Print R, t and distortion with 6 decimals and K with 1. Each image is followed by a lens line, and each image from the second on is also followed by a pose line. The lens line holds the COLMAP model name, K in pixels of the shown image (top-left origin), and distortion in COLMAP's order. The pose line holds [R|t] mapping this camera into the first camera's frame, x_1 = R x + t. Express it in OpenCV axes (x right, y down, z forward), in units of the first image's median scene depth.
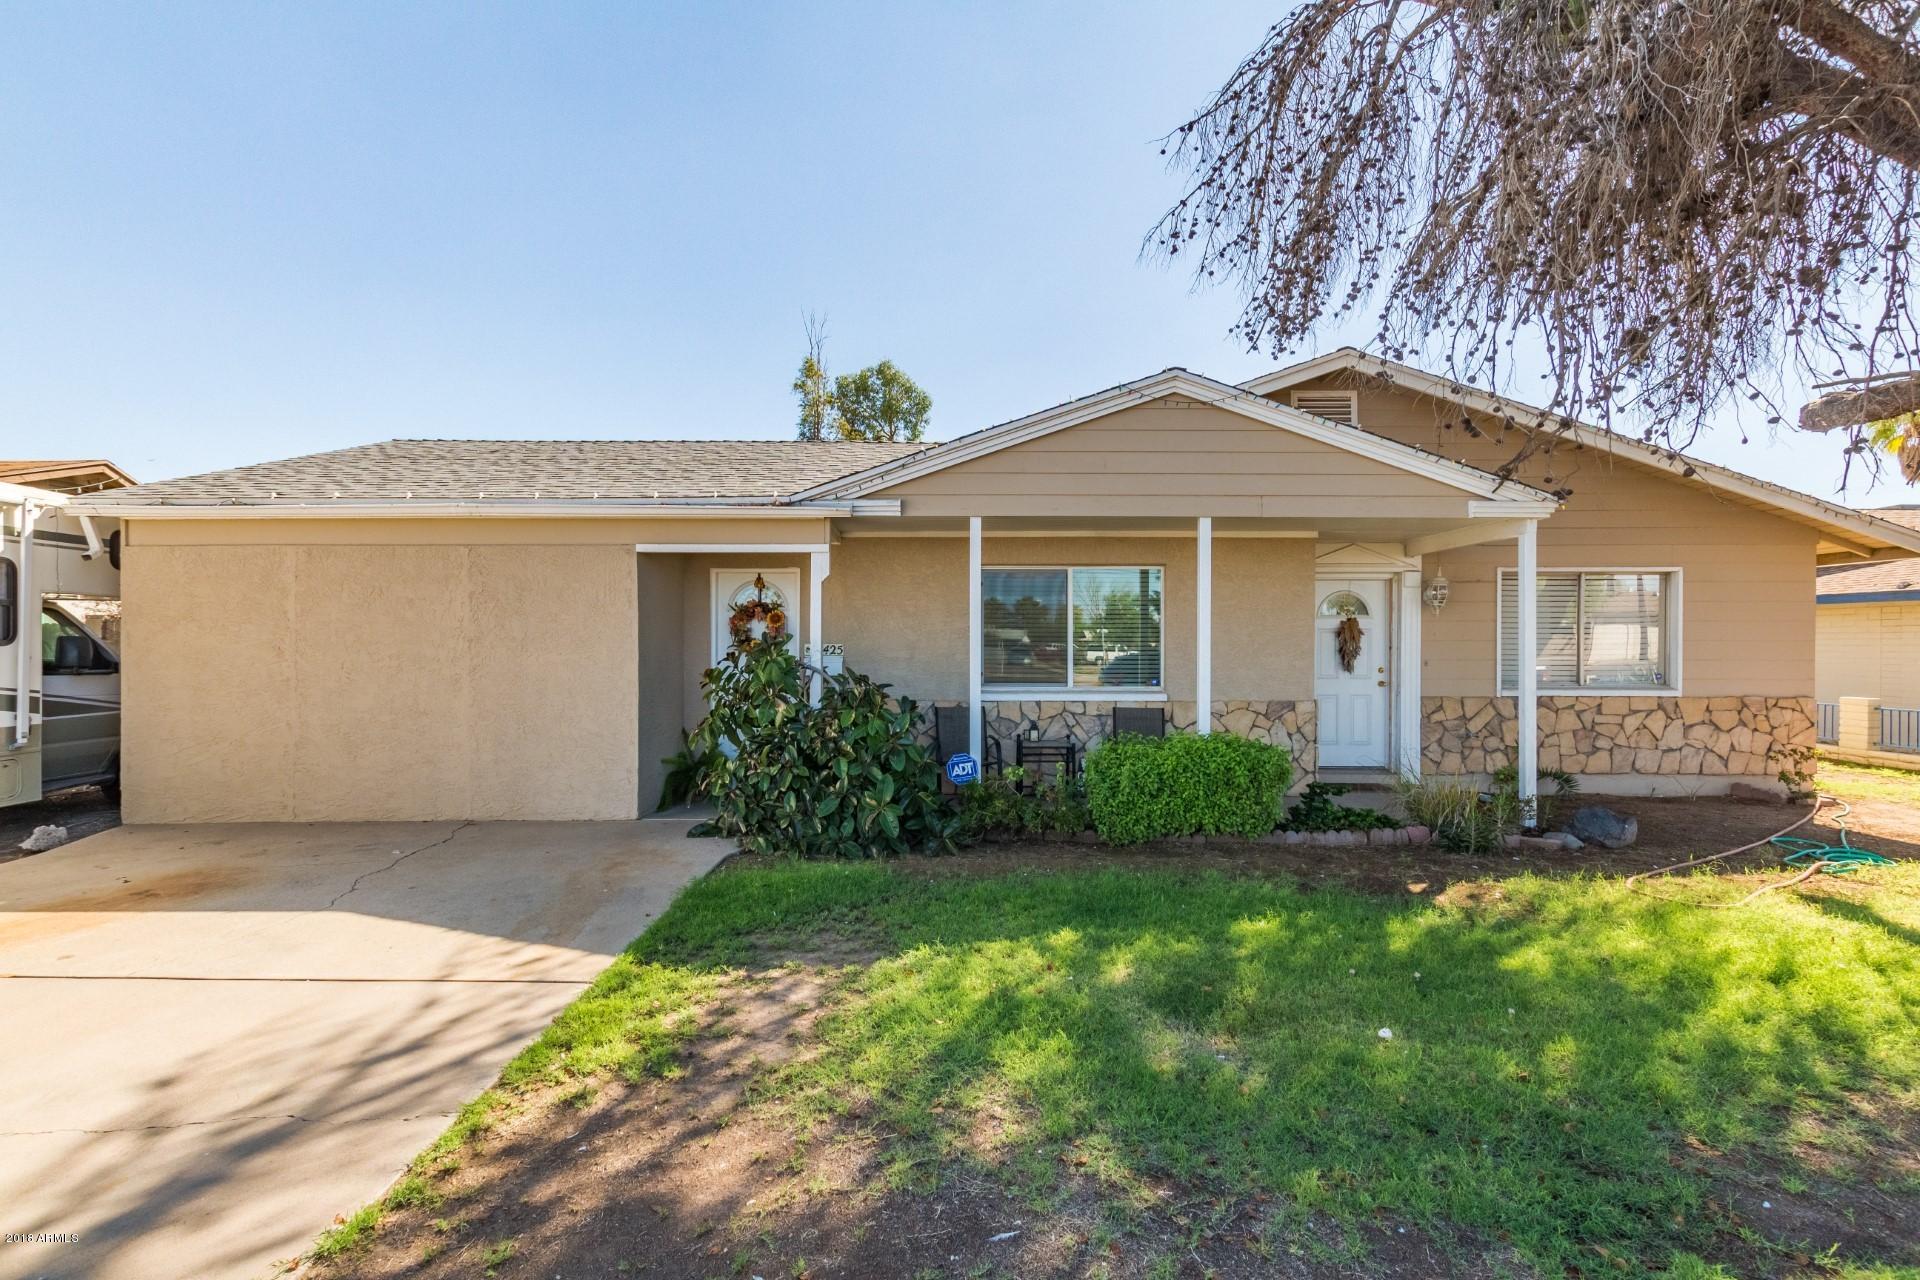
lens RADIAL K [[860.9, 0, 960.1], [0, 860.9, 635.1], [0, 0, 1]] dist [0.001252, -0.000030]
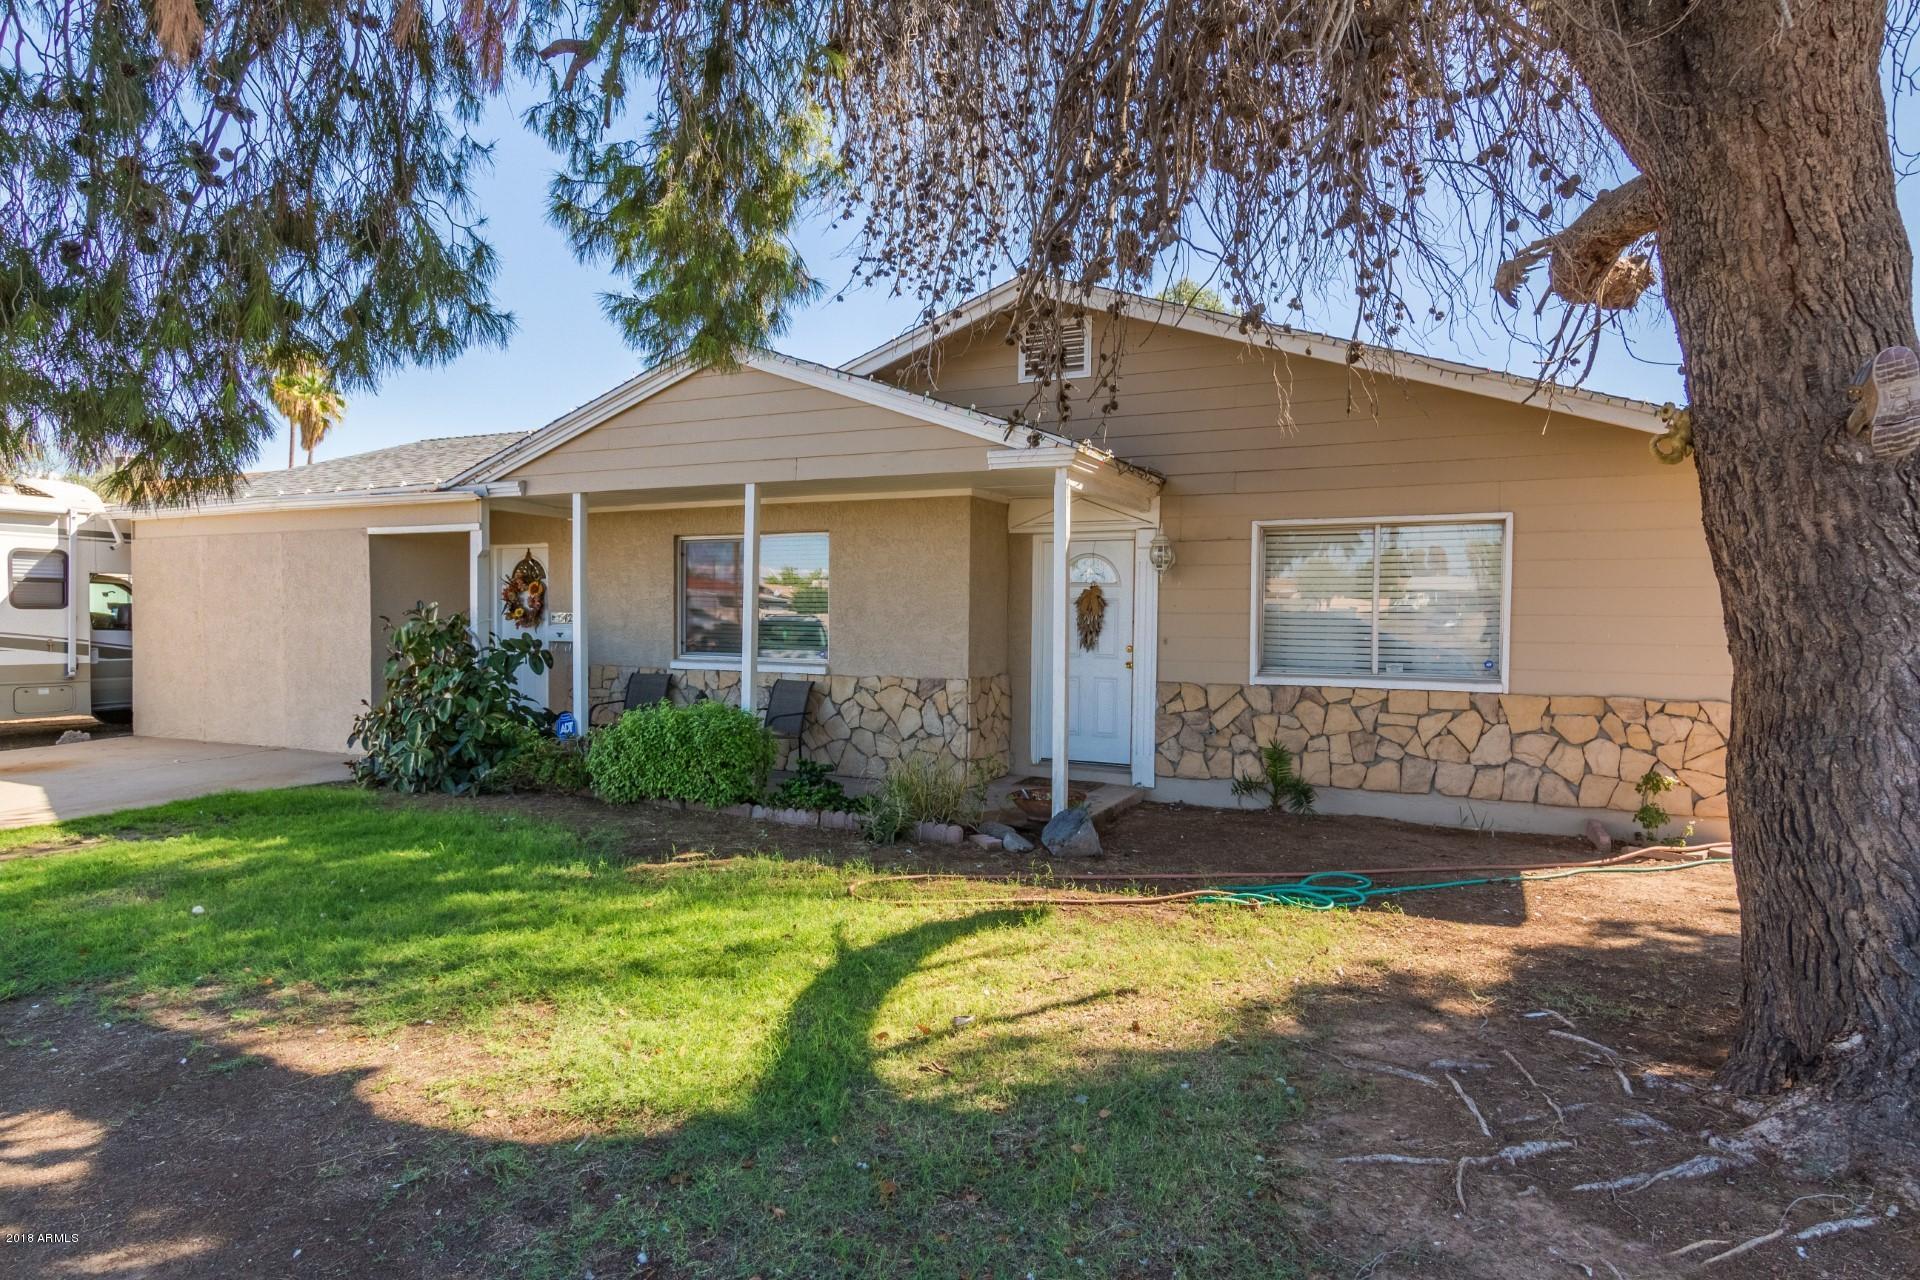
lens RADIAL K [[1036.1, 0, 960.6], [0, 1036.1, 633.5], [0, 0, 1]] dist [-0.007562, 0.000939]
pose [[0.907664, 0.015116, -0.419426, 0.785041], [-0.004000, 0.999617, 0.027369, -0.000411], [0.419679, -0.023164, 0.907377, 0.026489]]
